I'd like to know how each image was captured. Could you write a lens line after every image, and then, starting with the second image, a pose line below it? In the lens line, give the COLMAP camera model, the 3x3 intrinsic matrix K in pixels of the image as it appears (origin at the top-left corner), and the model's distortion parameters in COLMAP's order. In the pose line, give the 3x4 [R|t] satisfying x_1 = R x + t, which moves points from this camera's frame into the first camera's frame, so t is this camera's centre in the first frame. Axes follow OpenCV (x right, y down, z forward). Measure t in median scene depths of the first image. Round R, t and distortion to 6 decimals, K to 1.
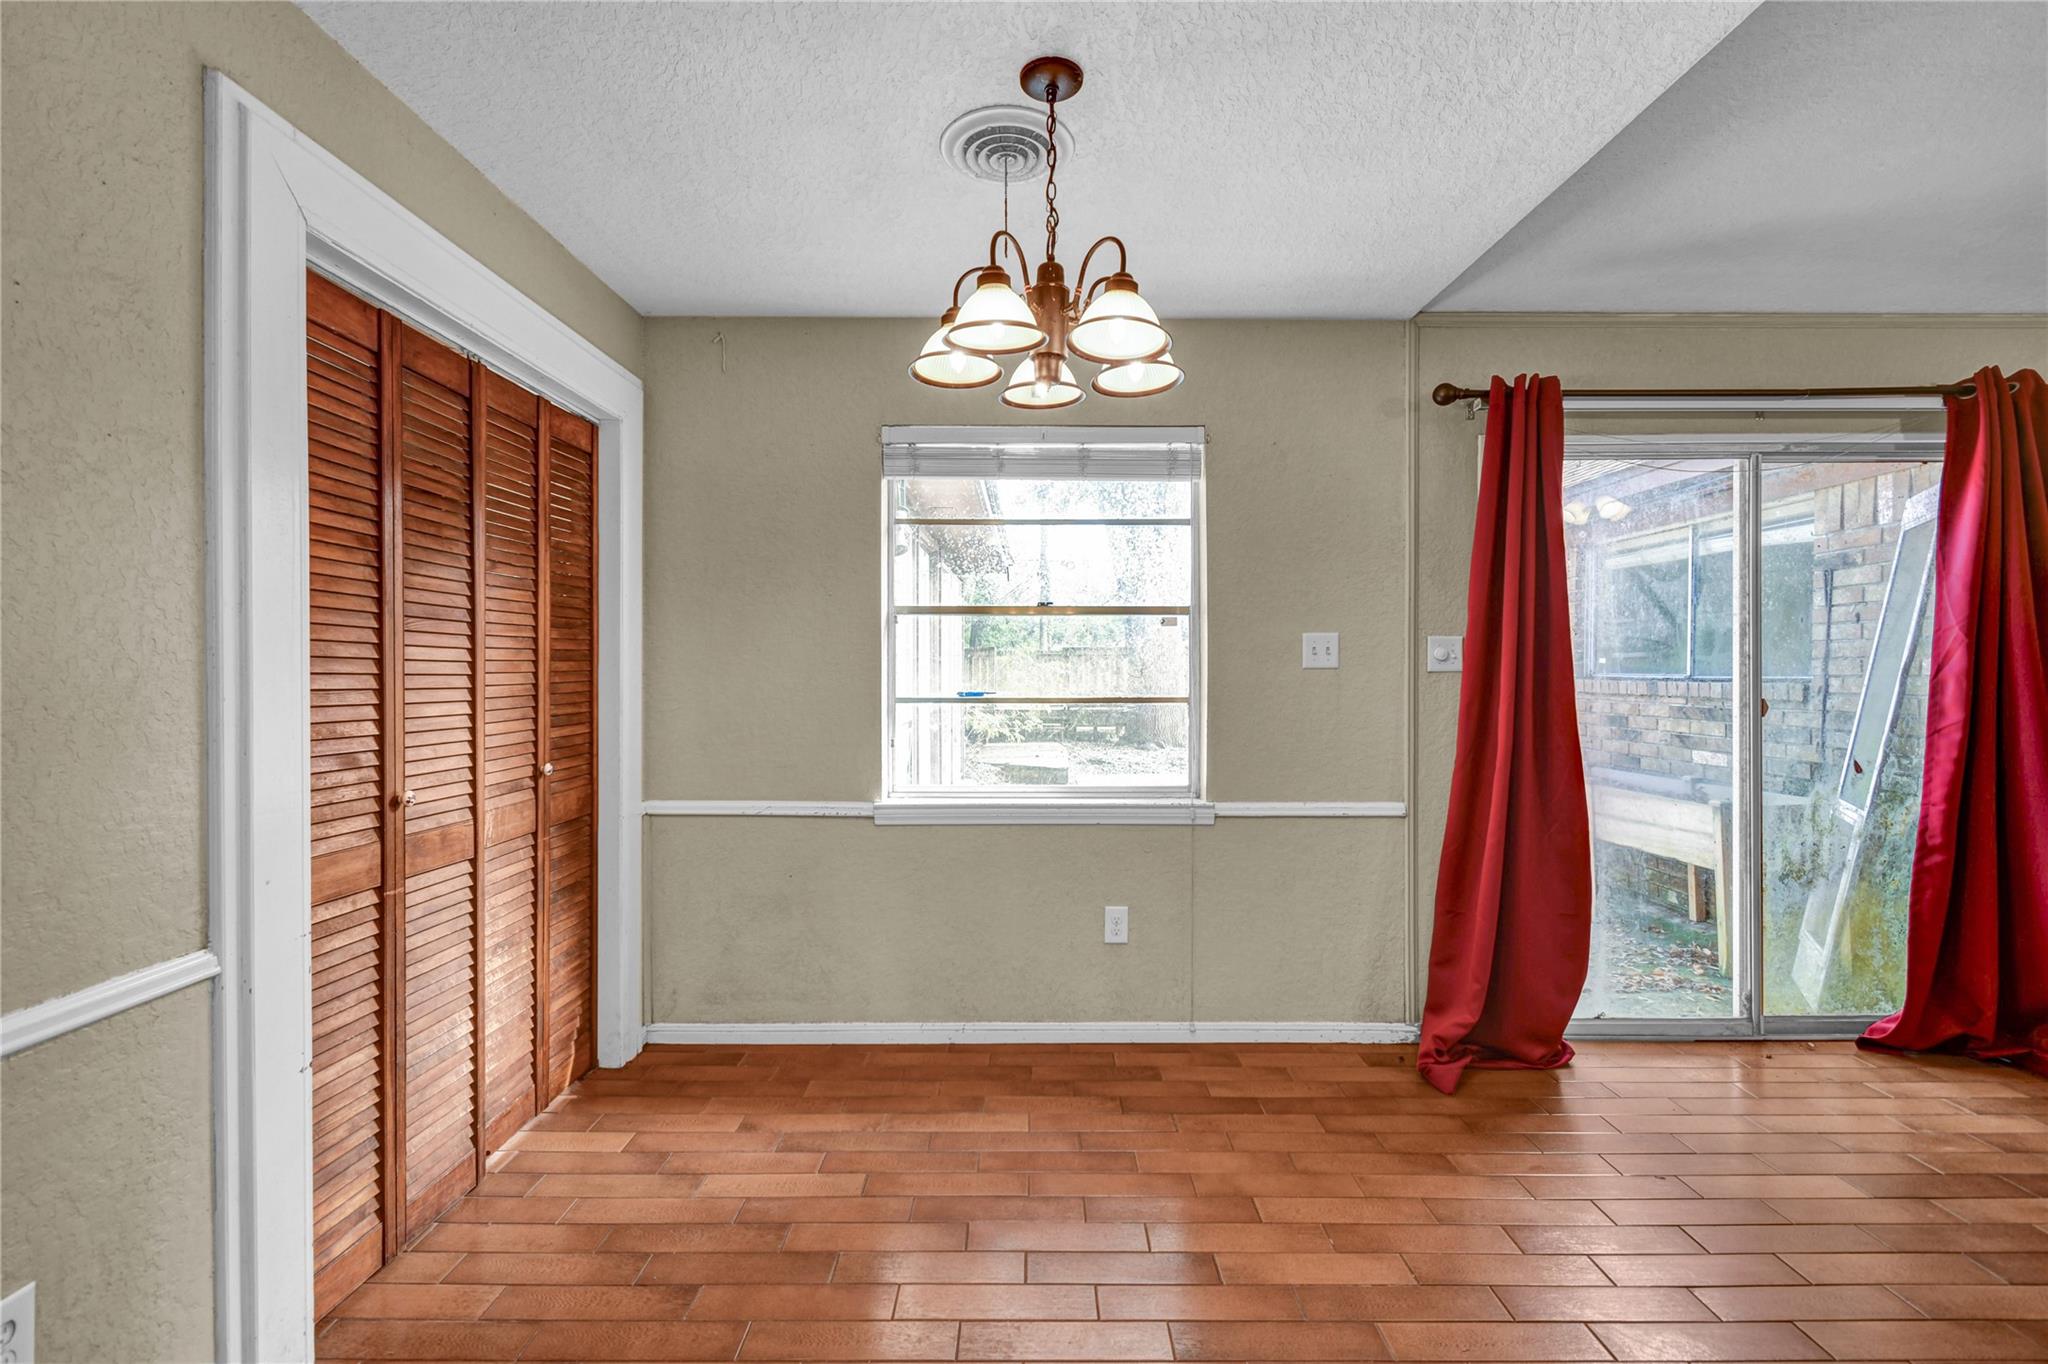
lens RADIAL K [[894.9, 0, 1027.0], [0, 894.9, 673.8], [0, 0, 1]] dist [0.001435, 0.000075]
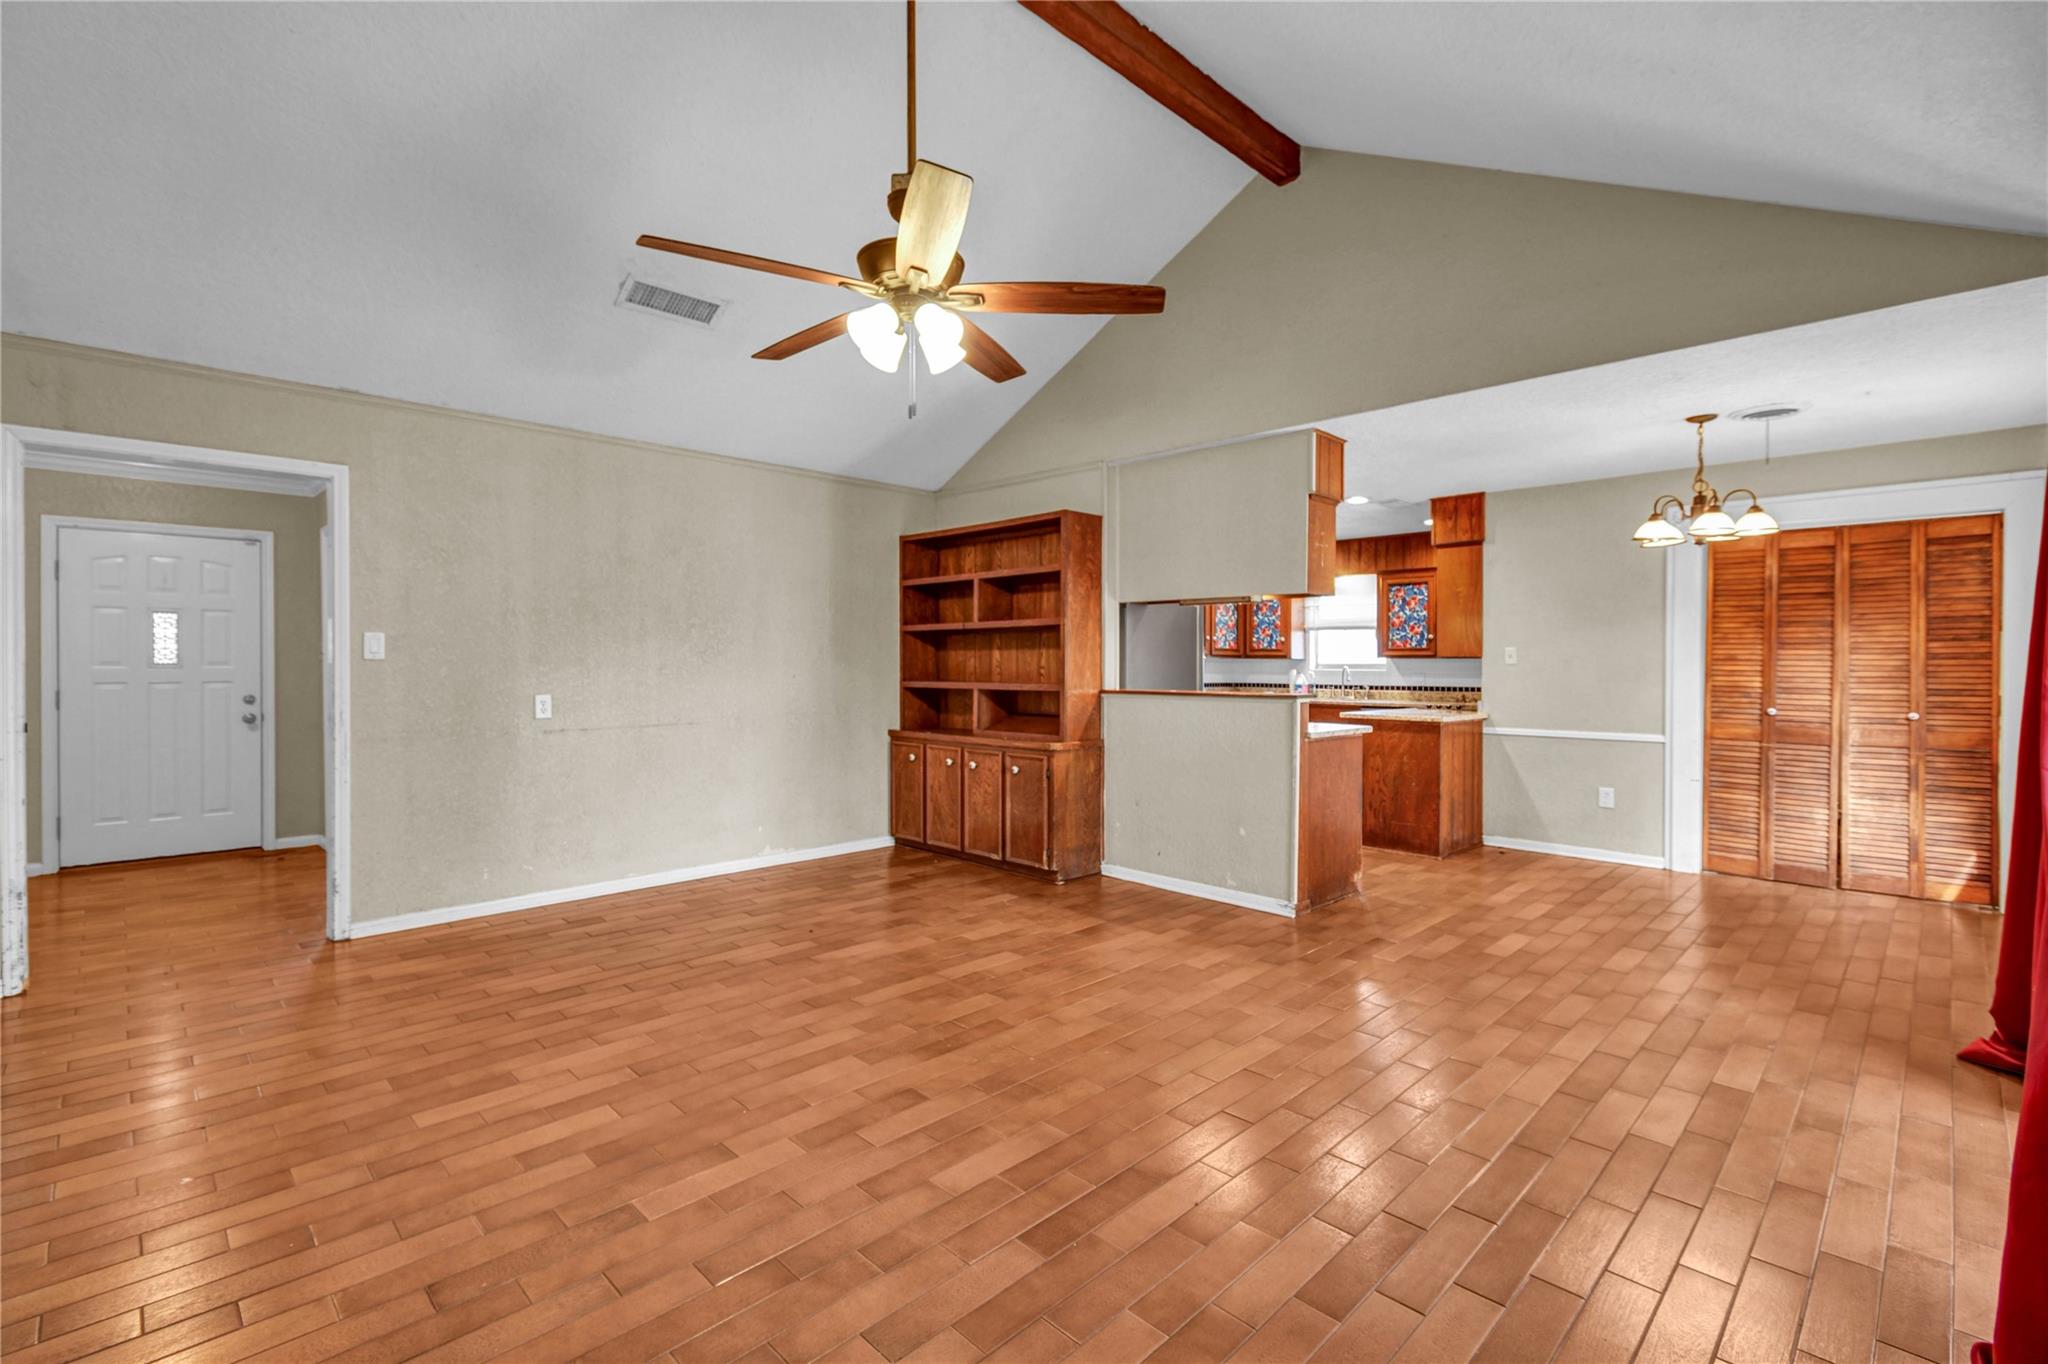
lens RADIAL K [[894.9, 0, 1027.0], [0, 894.9, 673.8], [0, 0, 1]] dist [0.001435, 0.000075]
pose [[-0.713360, 0.008473, -0.700746, 2.215766], [-0.006047, 0.999815, 0.018244, -0.009070], [0.700772, 0.017252, -0.713177, 1.065867]]
